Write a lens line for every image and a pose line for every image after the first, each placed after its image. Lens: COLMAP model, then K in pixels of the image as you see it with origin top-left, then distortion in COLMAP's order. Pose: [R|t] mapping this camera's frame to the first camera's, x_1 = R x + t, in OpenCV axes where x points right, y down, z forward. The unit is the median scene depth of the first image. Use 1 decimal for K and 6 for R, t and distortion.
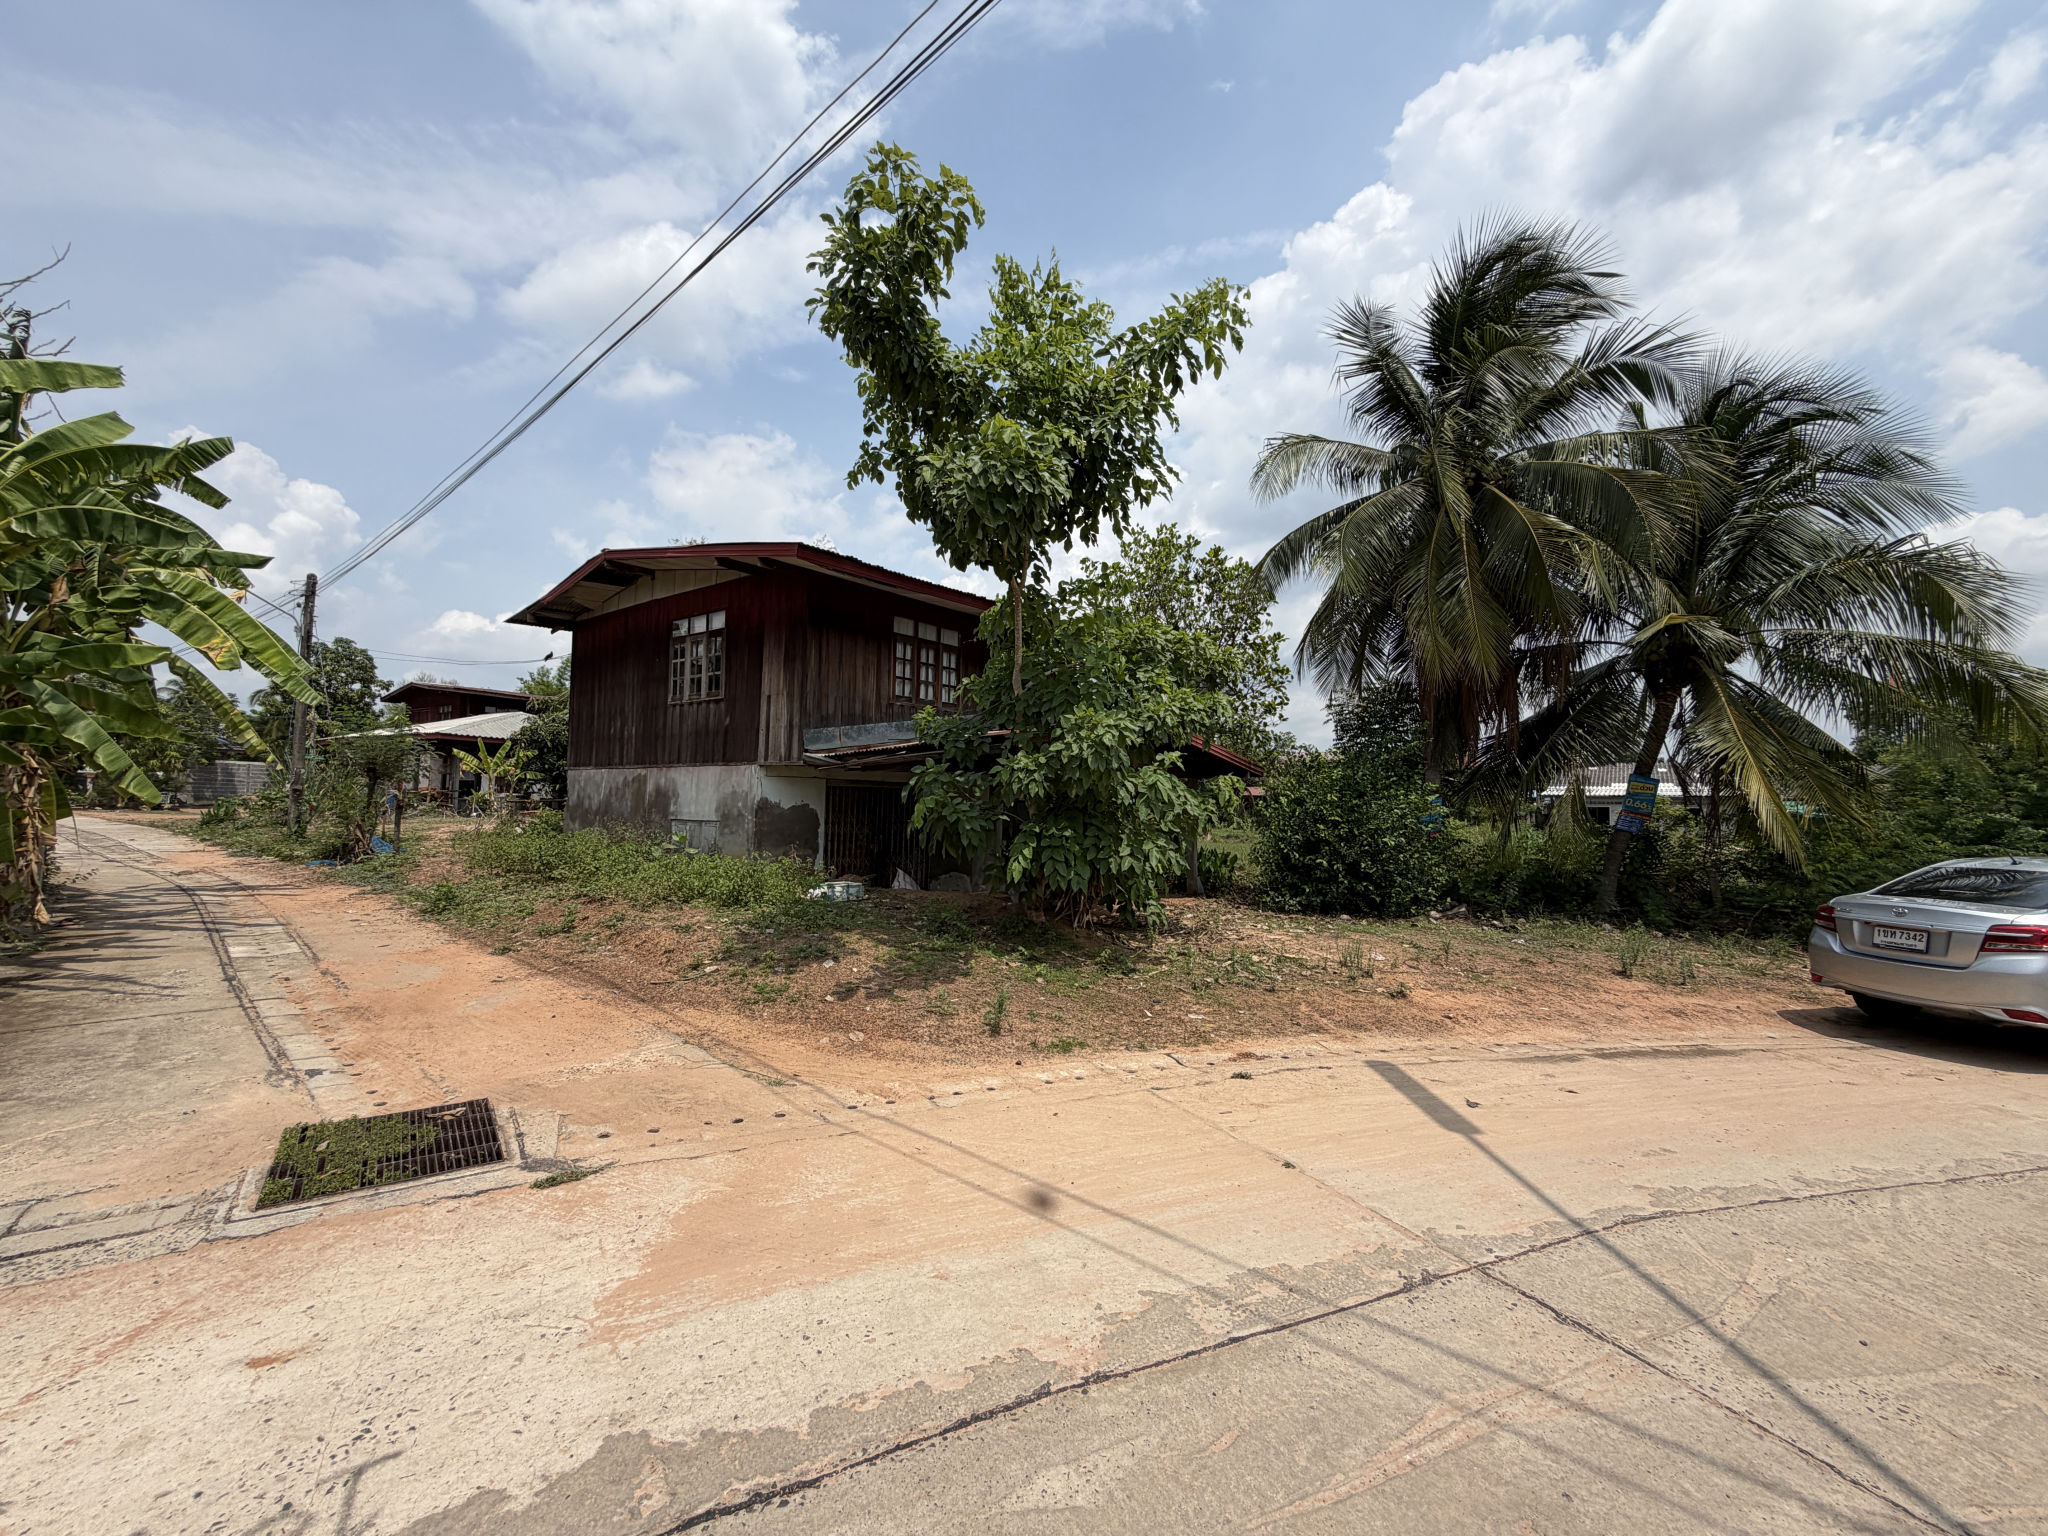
lens RADIAL K [[826.5, 0, 1017.3], [0, 826.5, 763.5], [0, 0, 1]] dist [-0.000139, 0.000308]
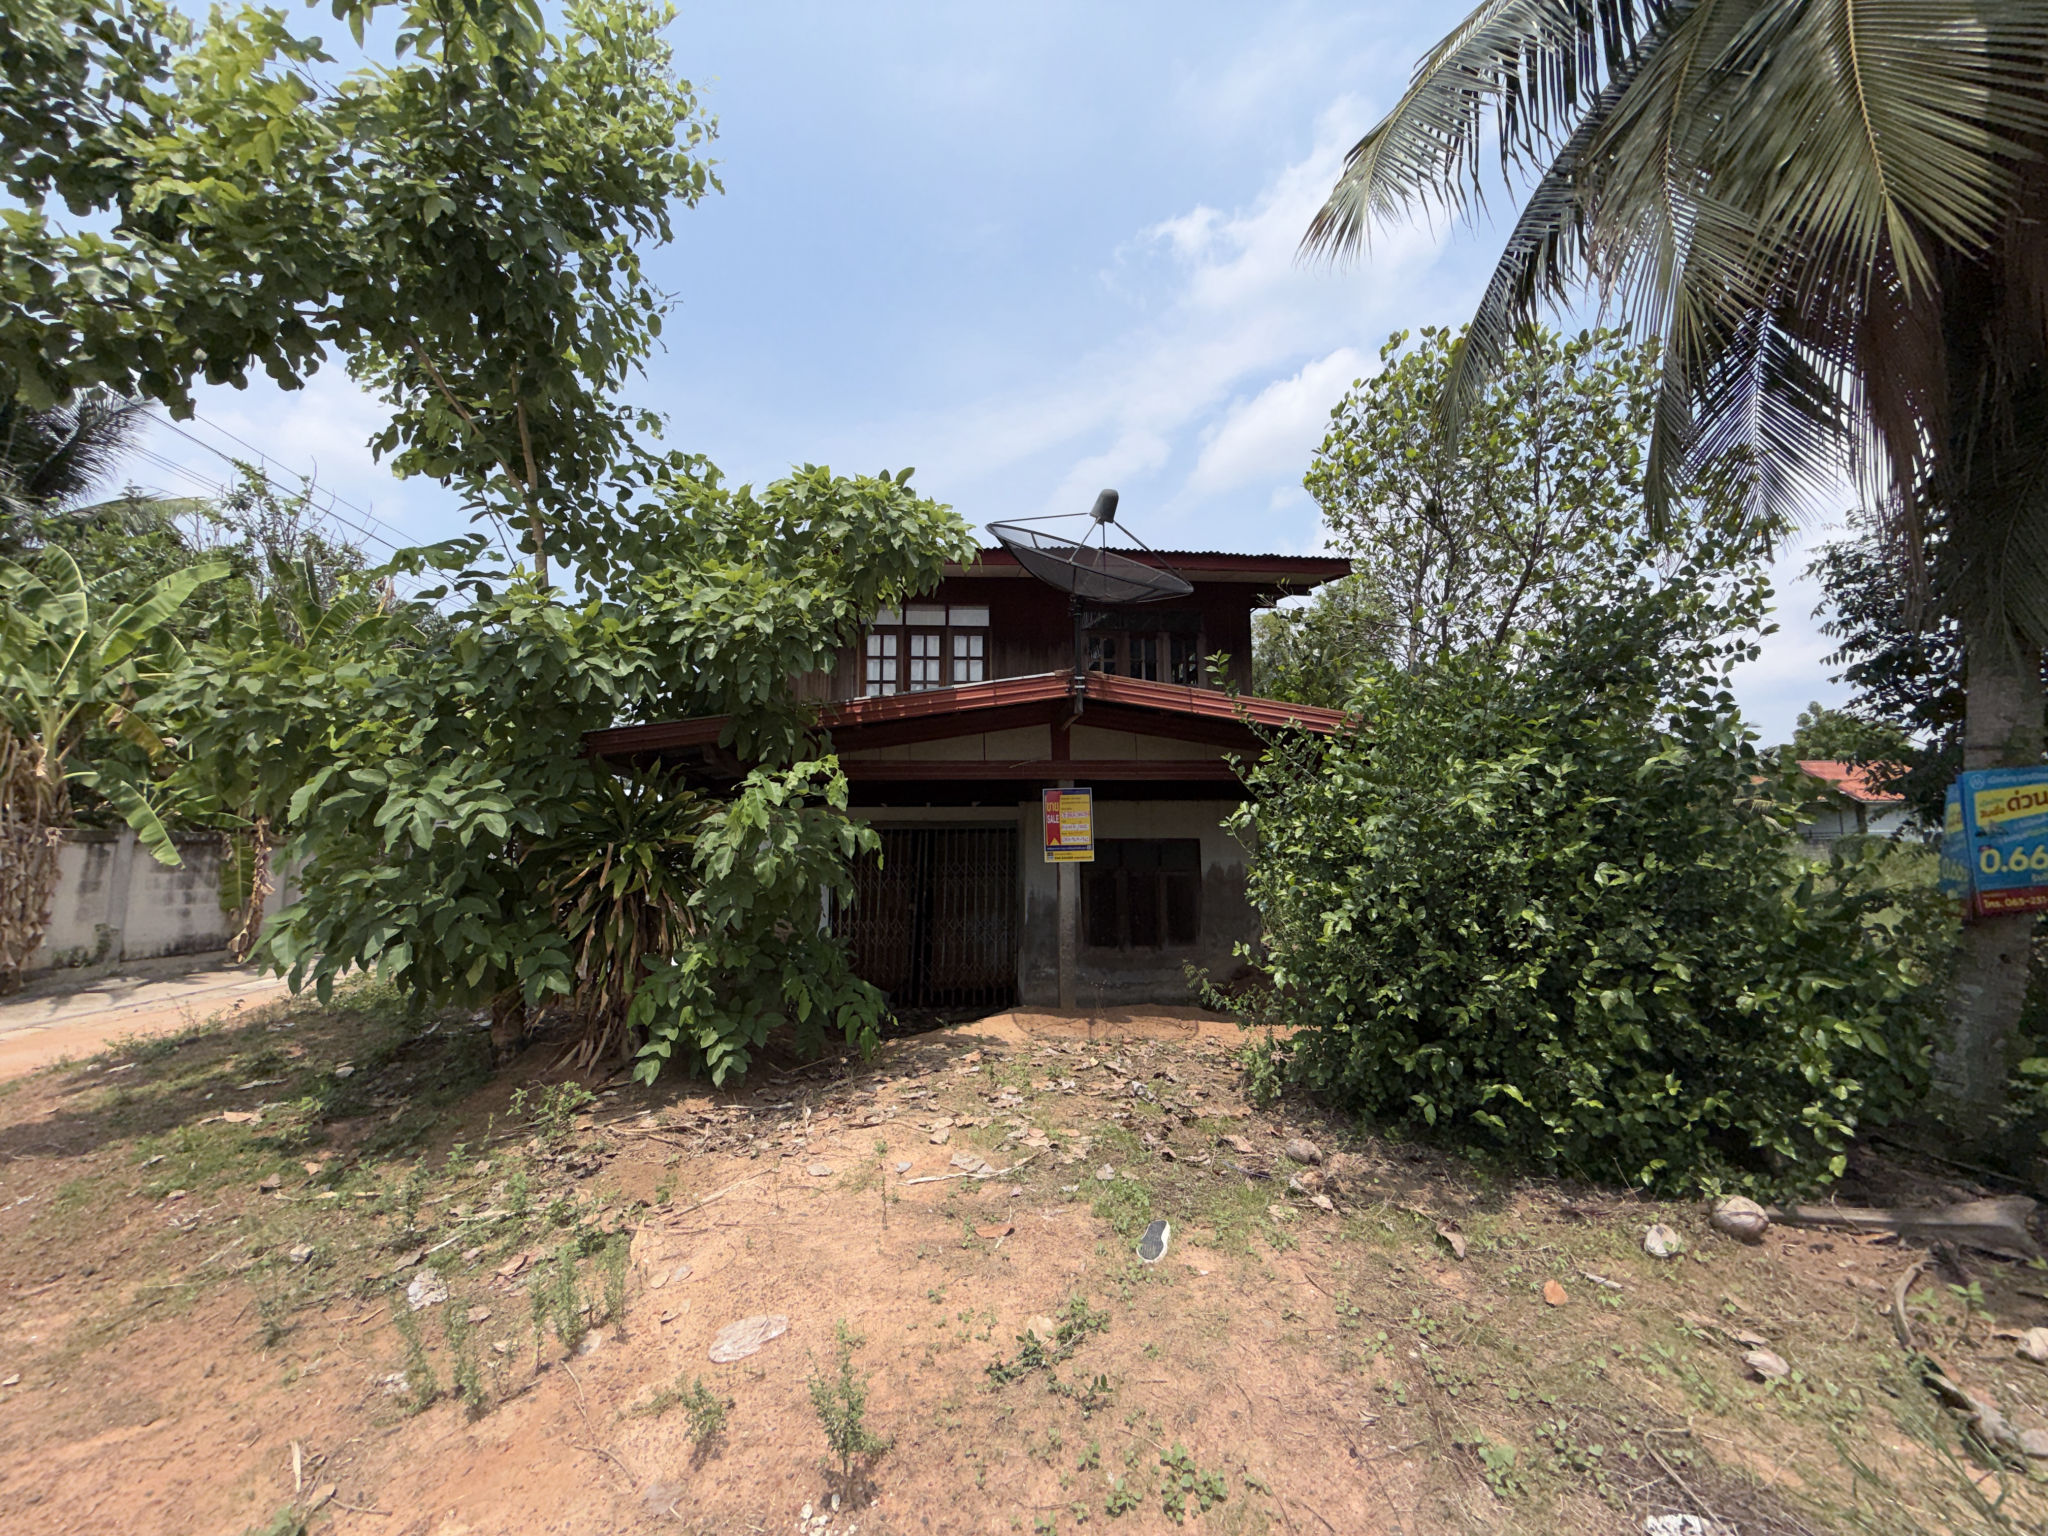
lens RADIAL K [[826.5, 0, 1017.3], [0, 826.5, 763.5], [0, 0, 1]] dist [-0.000139, 0.000308]
pose [[0.706711, -0.104718, -0.699710, 0.773634], [0.056279, 0.994172, -0.091945, 0.078246], [0.705261, 0.025600, 0.708486, 0.926229]]
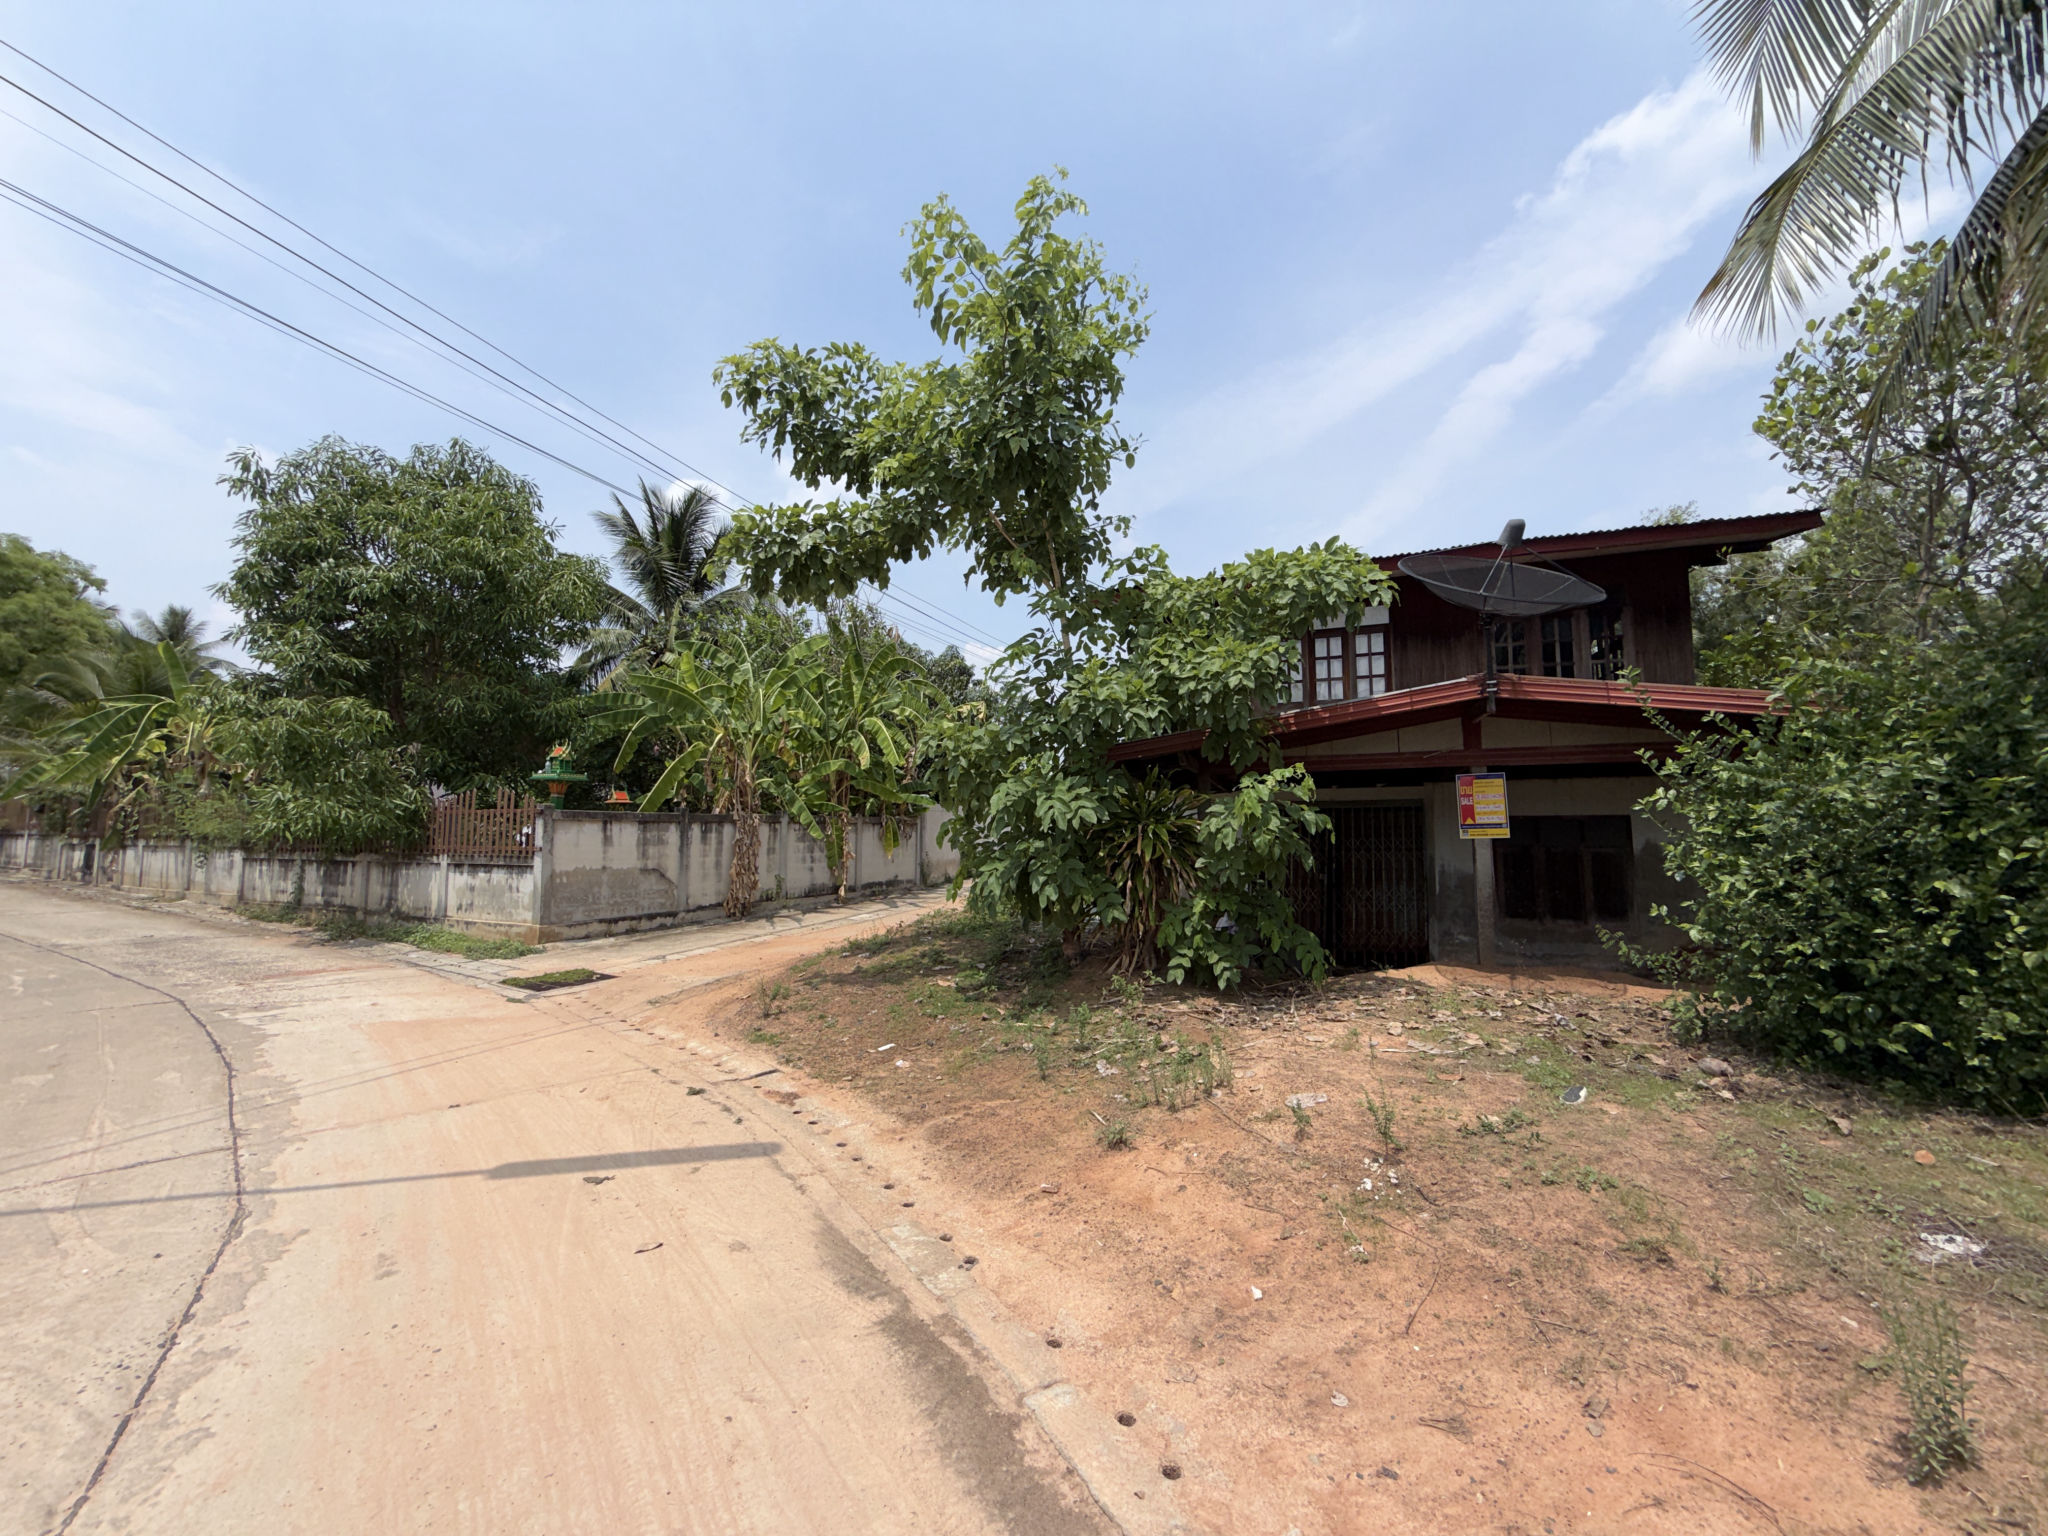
lens RADIAL K [[820.7, 0, 1007.9], [0, 820.7, 764.8], [0, 0, 1]] dist [-0.008452, 0.000301]
pose [[0.330073, -0.101070, -0.938529, 0.935216], [0.059297, 0.994508, -0.086244, 0.067443], [0.942091, -0.027185, 0.334253, 0.717470]]
